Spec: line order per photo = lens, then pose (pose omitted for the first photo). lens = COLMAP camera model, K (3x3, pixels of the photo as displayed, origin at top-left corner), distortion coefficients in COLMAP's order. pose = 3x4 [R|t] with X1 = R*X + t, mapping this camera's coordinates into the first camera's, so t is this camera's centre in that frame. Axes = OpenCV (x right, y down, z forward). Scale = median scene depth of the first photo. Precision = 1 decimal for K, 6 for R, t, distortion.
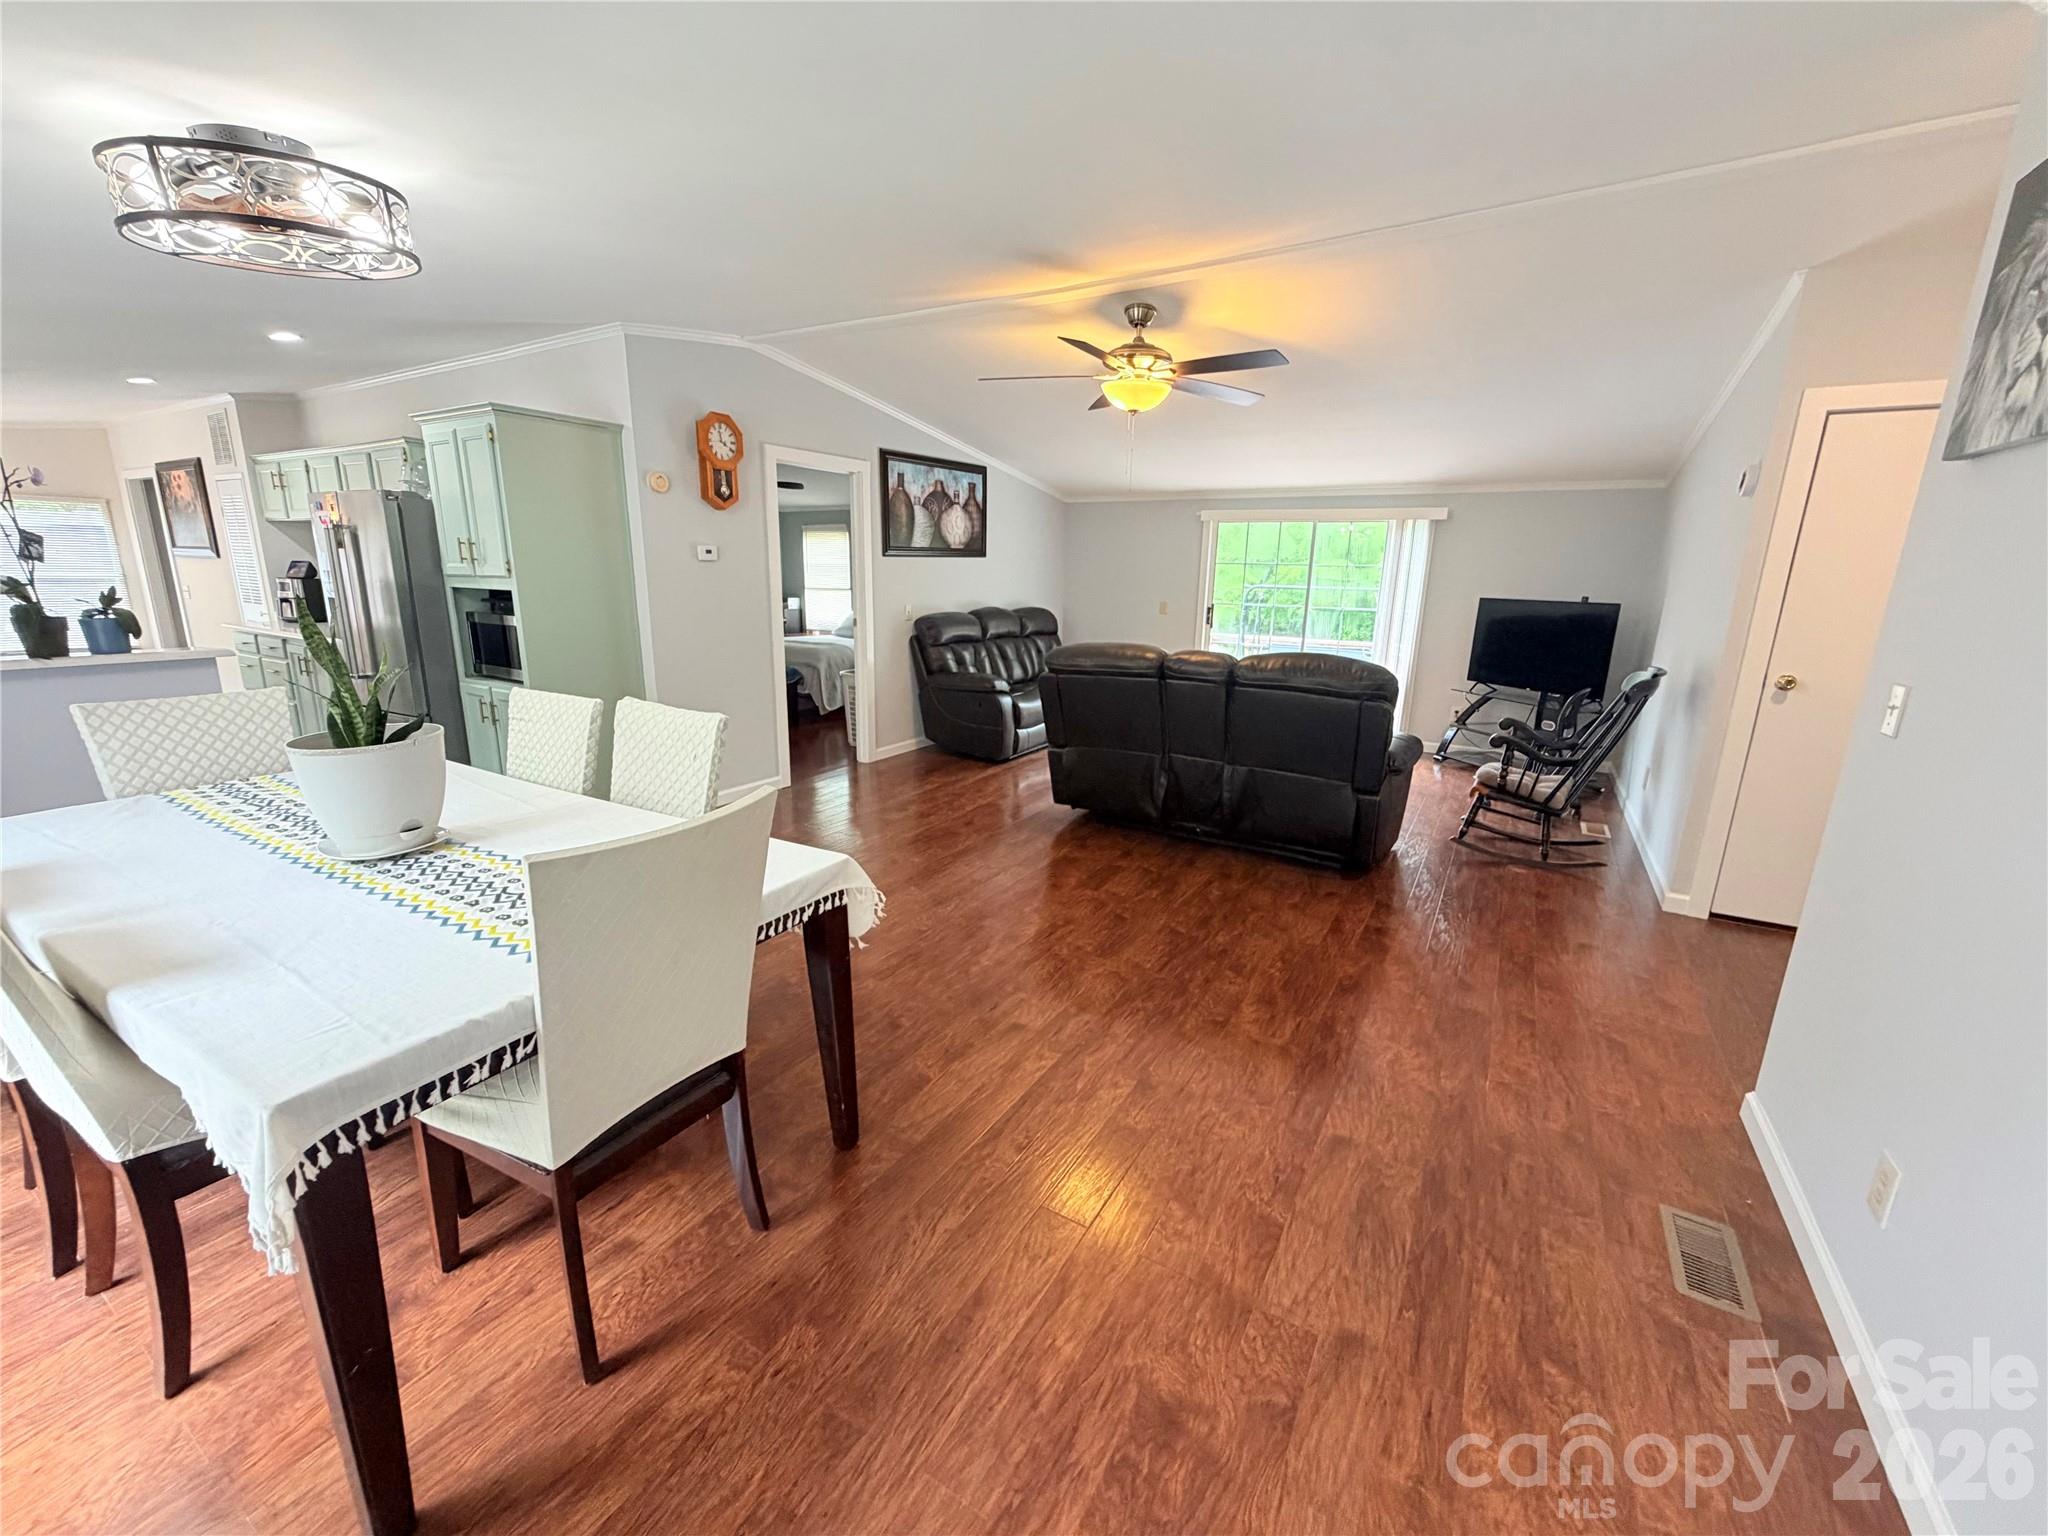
lens RADIAL K [[805.2, 0, 1024.0], [0, 805.2, 768.0], [0, 0, 1]] dist [-0.000454, -0.000127]
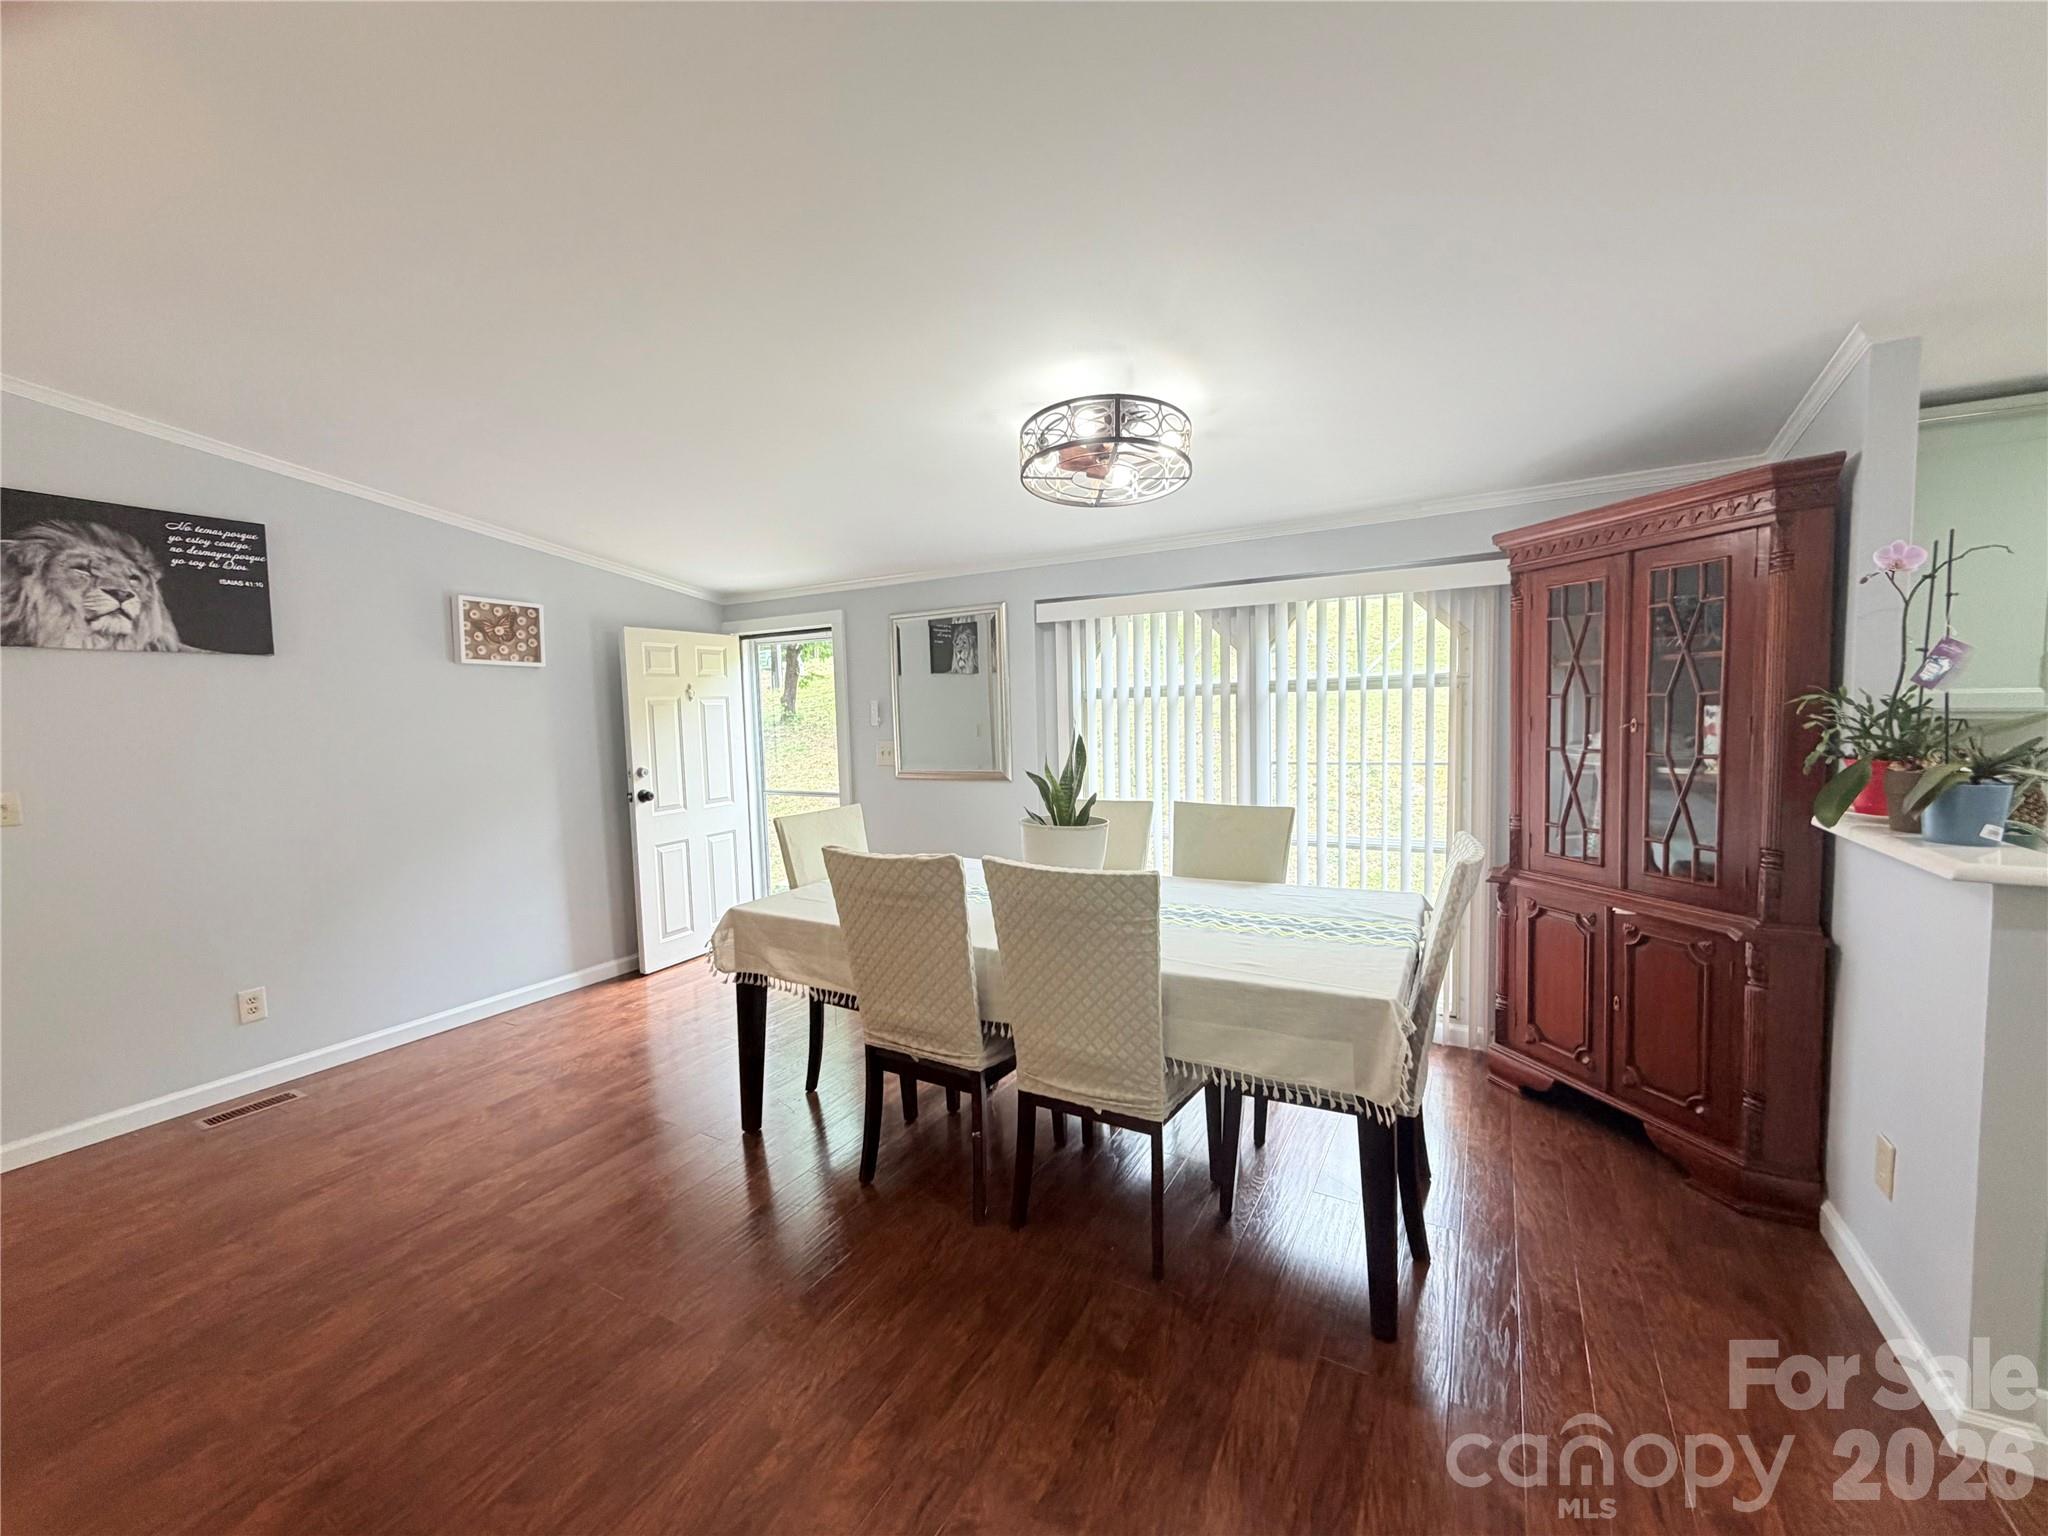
lens RADIAL K [[805.2, 0, 1024.0], [0, 805.2, 768.0], [0, 0, 1]] dist [-0.000454, -0.000127]
pose [[-0.999812, 0.012974, -0.014418, -0.537255], [0.007841, 0.950274, 0.311316, -0.424497], [0.017740, 0.311144, -0.950197, 1.670464]]
